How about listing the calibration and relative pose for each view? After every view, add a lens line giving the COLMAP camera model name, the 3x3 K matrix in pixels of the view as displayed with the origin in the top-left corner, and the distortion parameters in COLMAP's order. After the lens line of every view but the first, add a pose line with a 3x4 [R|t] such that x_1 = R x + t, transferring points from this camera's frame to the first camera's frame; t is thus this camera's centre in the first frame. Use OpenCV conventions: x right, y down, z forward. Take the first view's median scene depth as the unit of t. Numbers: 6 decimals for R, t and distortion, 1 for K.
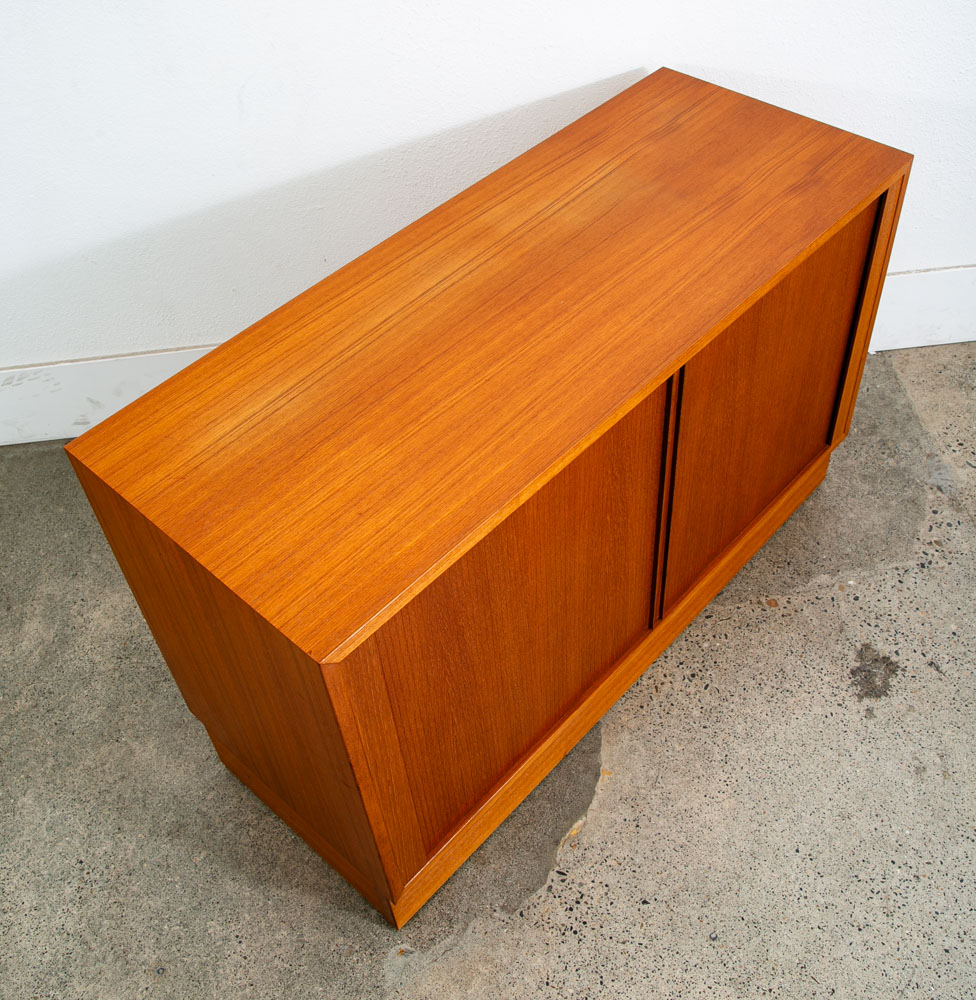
lens RADIAL K [[1100.8, 0, 501.5], [0, 1100.8, 470.9], [0, 0, 1]] dist [-0.058462, 0.000000]
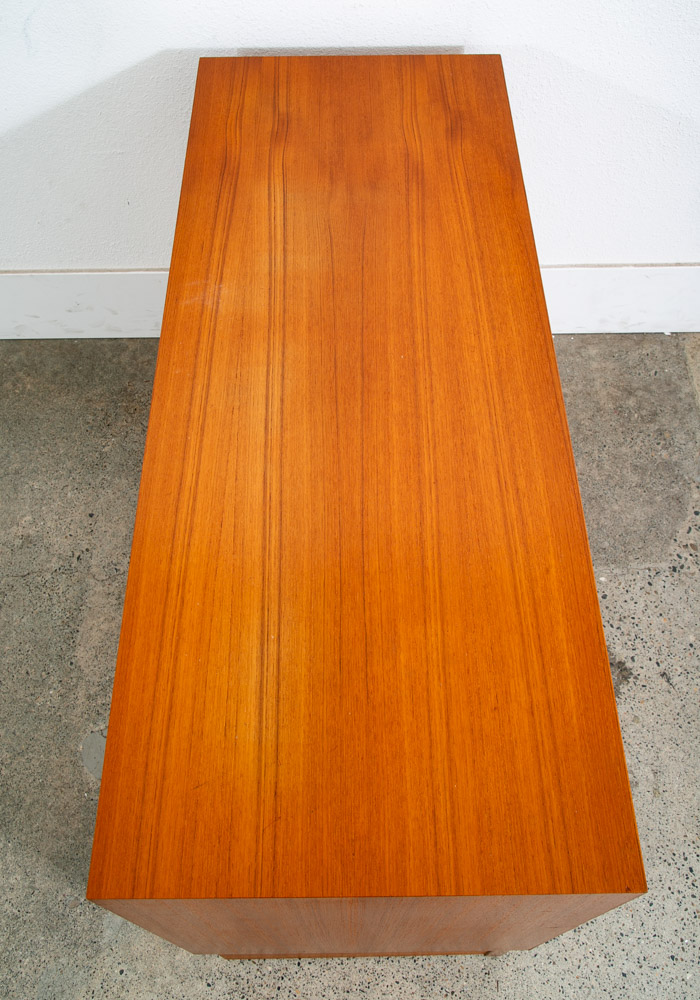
lens RADIAL K [[840.7, 0, 350.4], [0, 840.7, 499.0], [0, 0, 1]] dist [-0.038365, 0.010501]
pose [[0.728900, -0.563562, 0.388720, -0.273217], [0.472216, 0.824964, 0.310557, -0.257021], [-0.495698, -0.042805, 0.867440, 0.368420]]
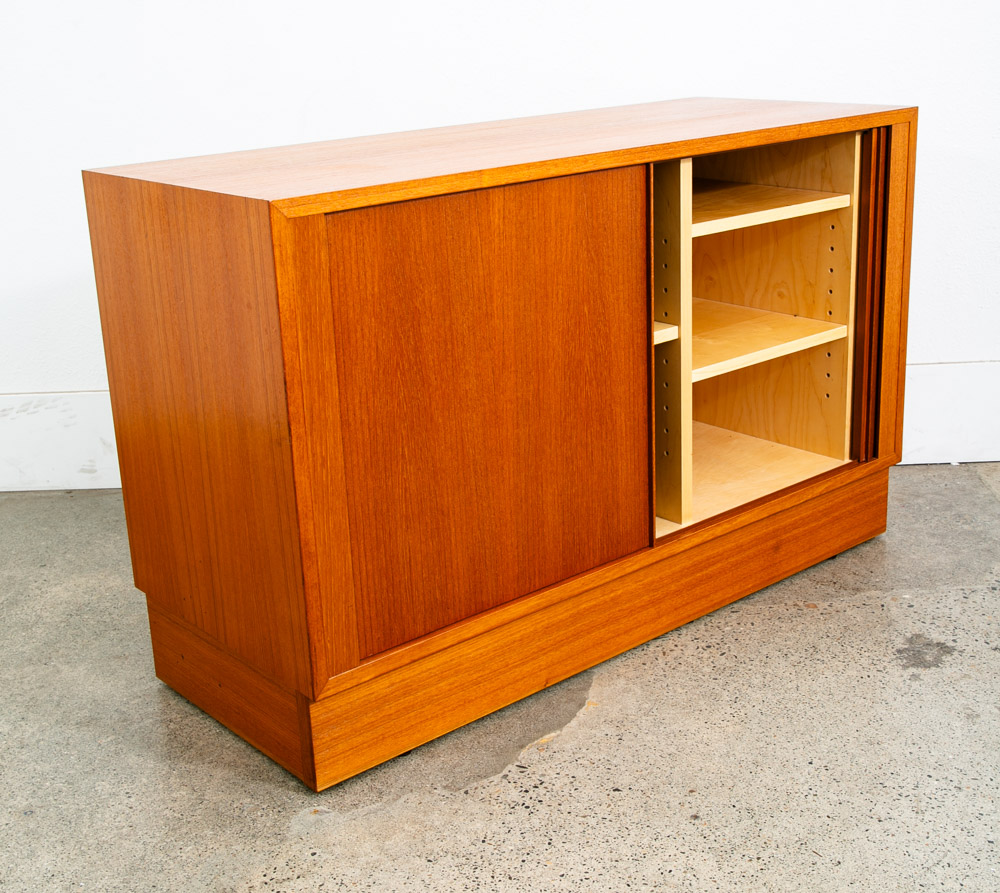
lens RADIAL K [[1388.7, 0, 514.8], [0, 1388.7, 426.2], [0, 0, 1]] dist [0.001958, 0.000000]
pose [[0.992929, 0.049208, -0.108029, 0.154606], [-0.094864, 0.875990, -0.472908, 0.655902], [0.071361, 0.479813, 0.874464, -0.052708]]
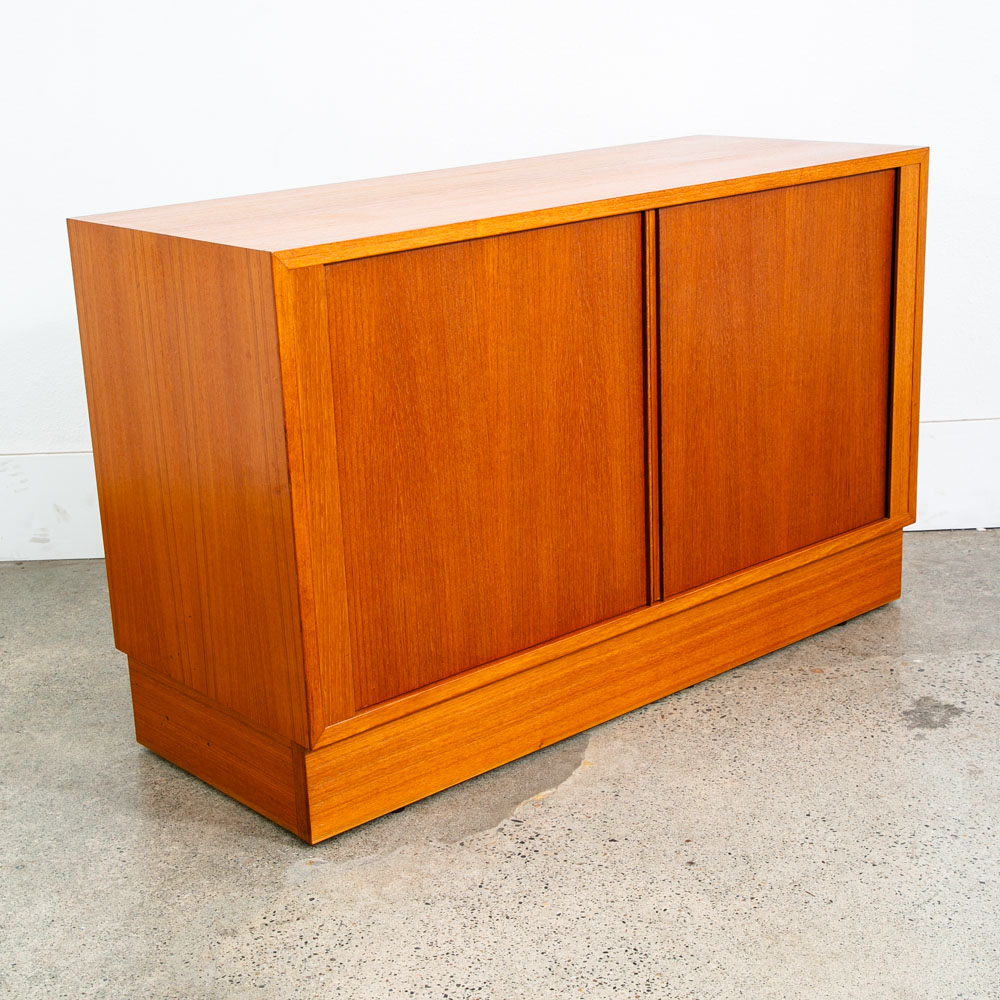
lens RADIAL K [[1717.0, 0, 506.2], [0, 1717.0, 516.1], [0, 0, 1]] dist [0.051550, 0.000000]
pose [[0.993787, 0.046385, -0.101171, 0.171039], [-0.089129, 0.876093, -0.473832, 0.799845], [0.066656, 0.479906, 0.874784, -0.253842]]
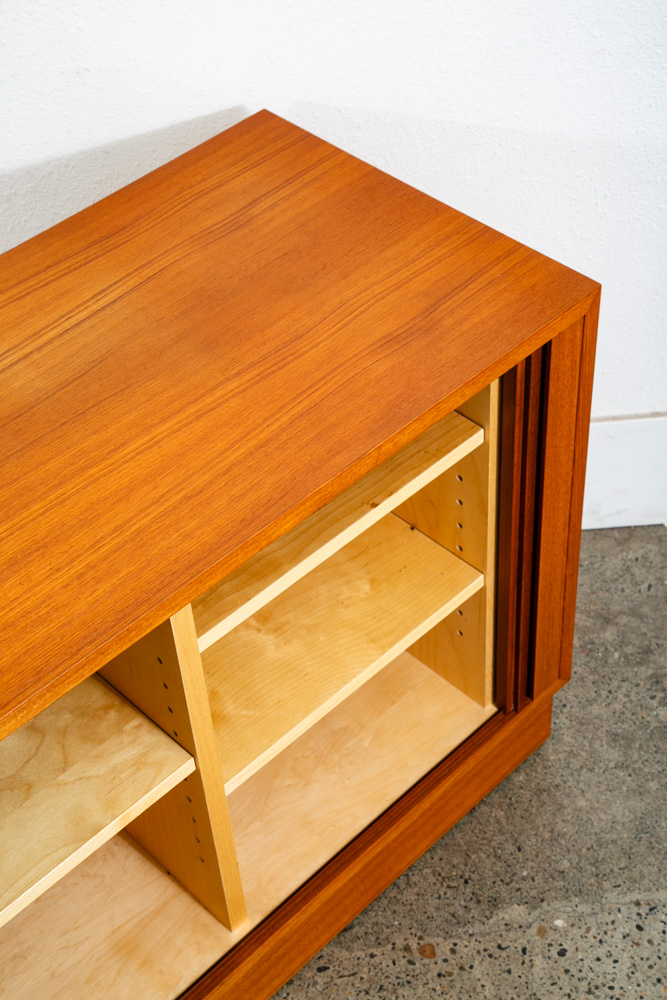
lens RADIAL K [[1561.8, 0, 333.7], [0, 1561.8, 505.6], [0, 0, 1]] dist [0.193318, 0.000000]
pose [[0.998368, 0.037011, -0.043488, 0.273368], [-0.037736, 0.999160, -0.015974, -0.145498], [0.042860, 0.017589, 0.998926, 0.097677]]
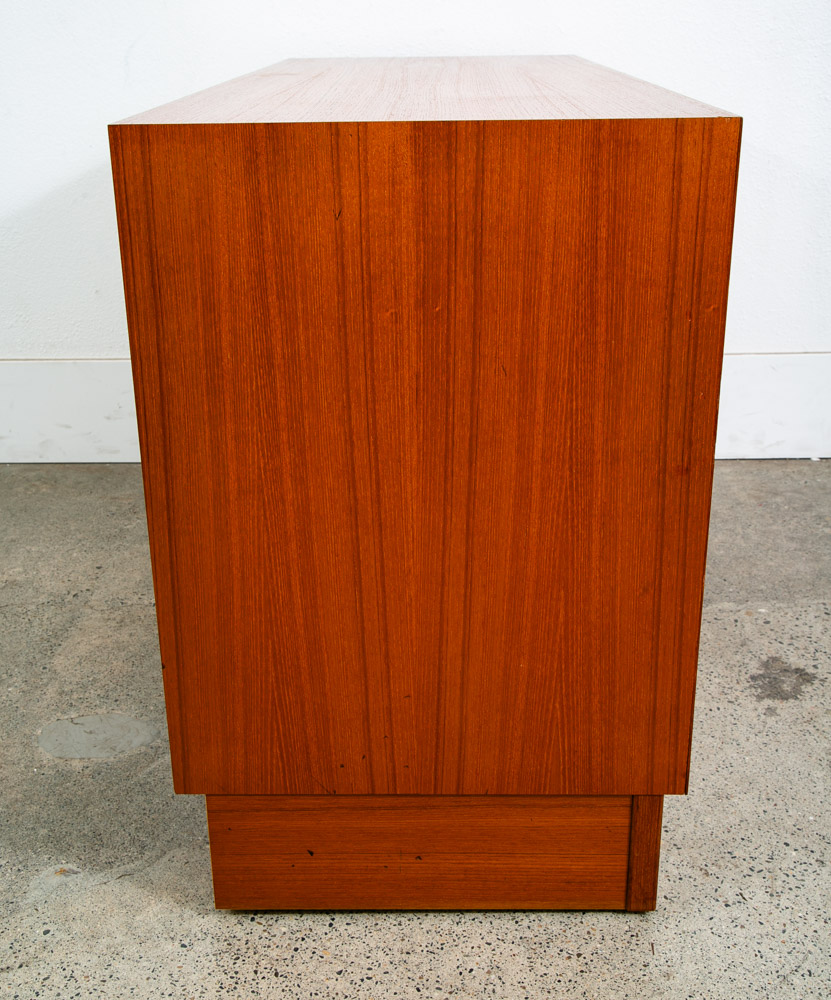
lens RADIAL K [[1212.5, 0, 419.4], [0, 1212.5, 483.7], [0, 0, 1]] dist [0.020829, 0.000000]
pose [[0.992151, 0.080950, -0.095306, 0.186585], [-0.113104, 0.905987, -0.407916, 0.498545], [0.053325, 0.415494, 0.908031, 0.192614]]
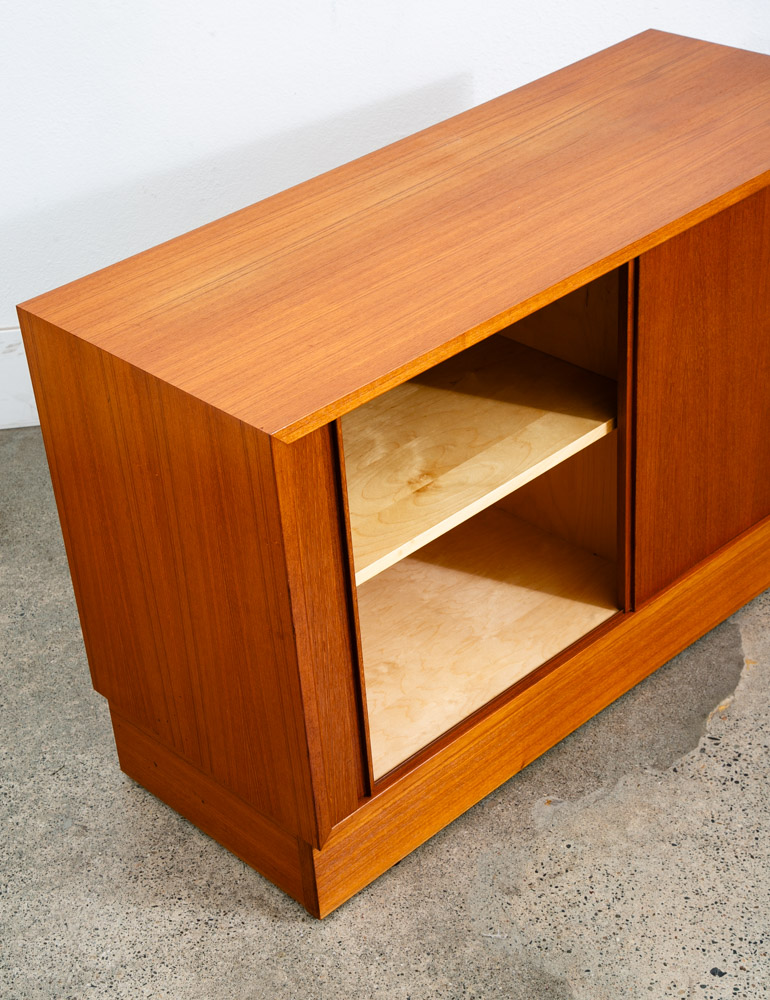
lens RADIAL K [[1761.7, 0, 380.7], [0, 1761.7, 506.2], [0, 0, 1]] dist [0.213294, 0.000000]
pose [[0.997593, 0.022719, -0.065520, 0.036711], [-0.036853, 0.974038, -0.223366, 0.410054], [0.058744, 0.225243, 0.972530, -0.430072]]
